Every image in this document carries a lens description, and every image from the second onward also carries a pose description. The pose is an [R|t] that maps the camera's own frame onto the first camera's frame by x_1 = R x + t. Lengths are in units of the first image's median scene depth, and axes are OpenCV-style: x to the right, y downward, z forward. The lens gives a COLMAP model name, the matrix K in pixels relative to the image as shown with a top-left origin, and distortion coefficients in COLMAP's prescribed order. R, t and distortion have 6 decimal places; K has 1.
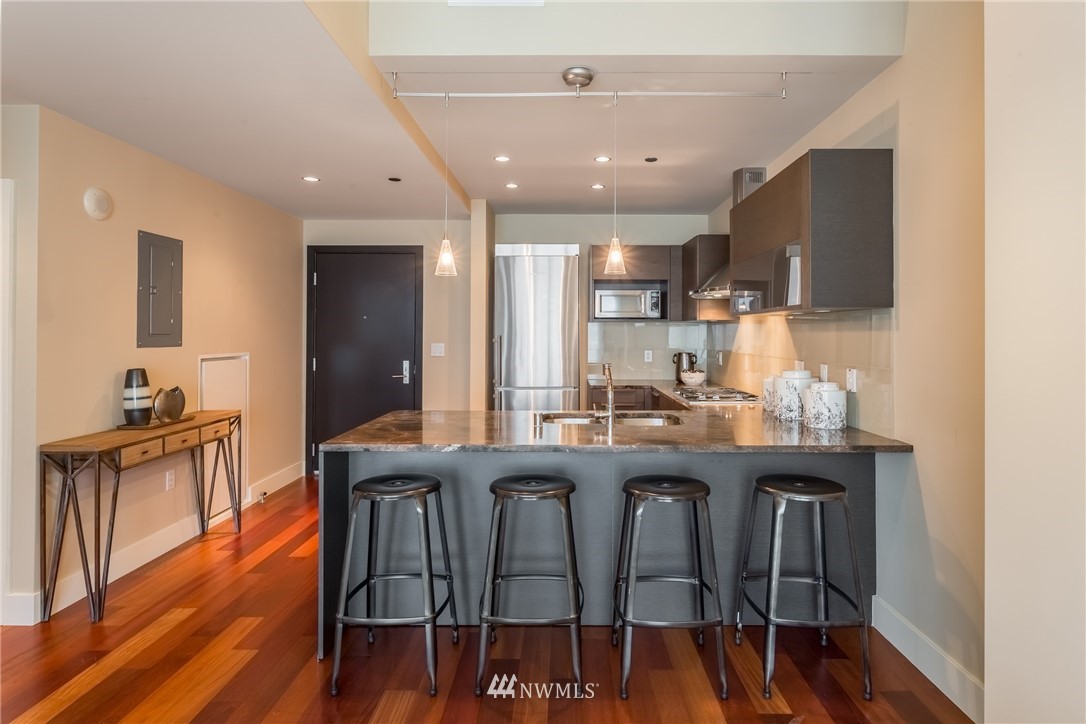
lens RADIAL K [[607.4, 0, 561.8], [0, 607.4, 328.8], [0, 0, 1]] dist [-0.000902, -0.000377]
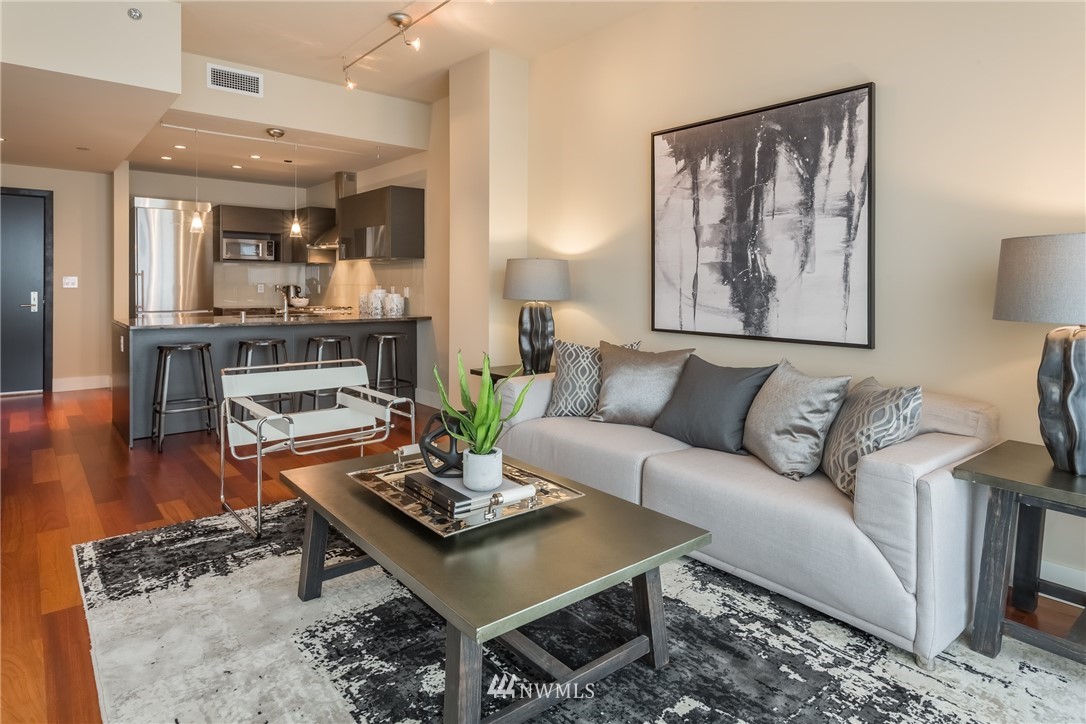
lens RADIAL K [[631.7, 0, 573.3], [0, 631.7, 294.8], [0, 0, 1]] dist [0.011932, -0.001011]
pose [[0.742853, -0.007785, 0.669409, -0.417049], [-0.011492, 0.999637, 0.024379, 0.024134], [-0.669356, -0.025803, 0.742494, -0.757118]]
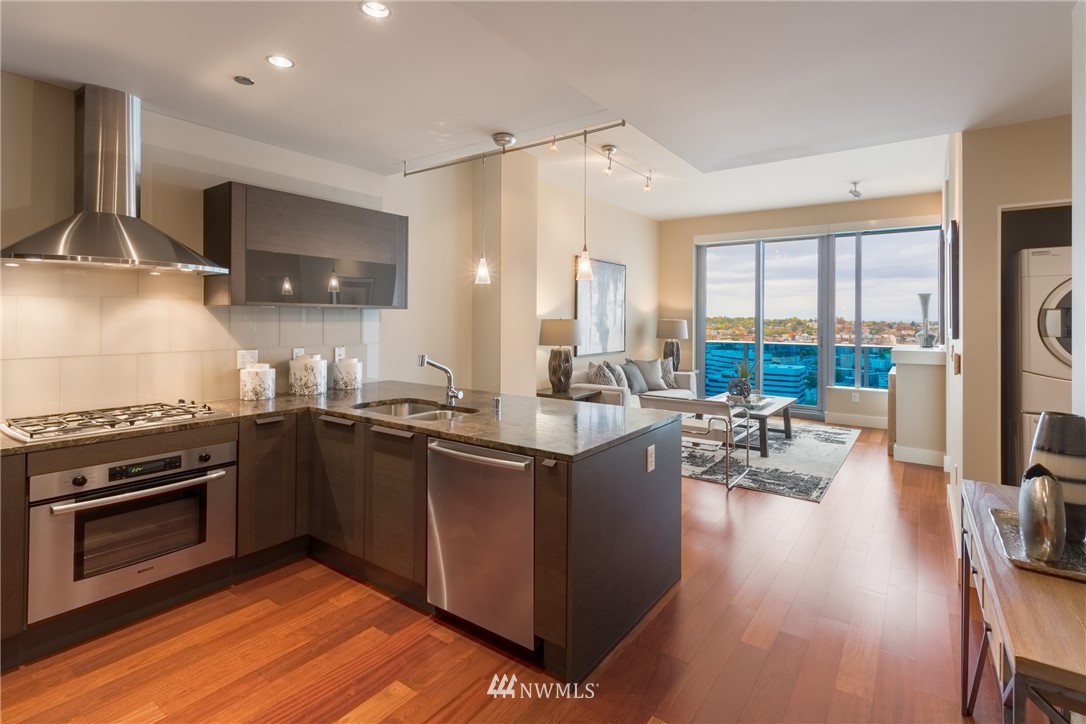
lens RADIAL K [[517.5, 0, 555.0], [0, 517.5, 317.0], [0, 0, 1]] dist [0.000621, 0.001123]
pose [[-0.824720, -0.007566, 0.565491, -0.501915], [-0.015074, 0.999849, -0.008607, -0.004300], [-0.565341, -0.015622, -0.824709, 1.295231]]
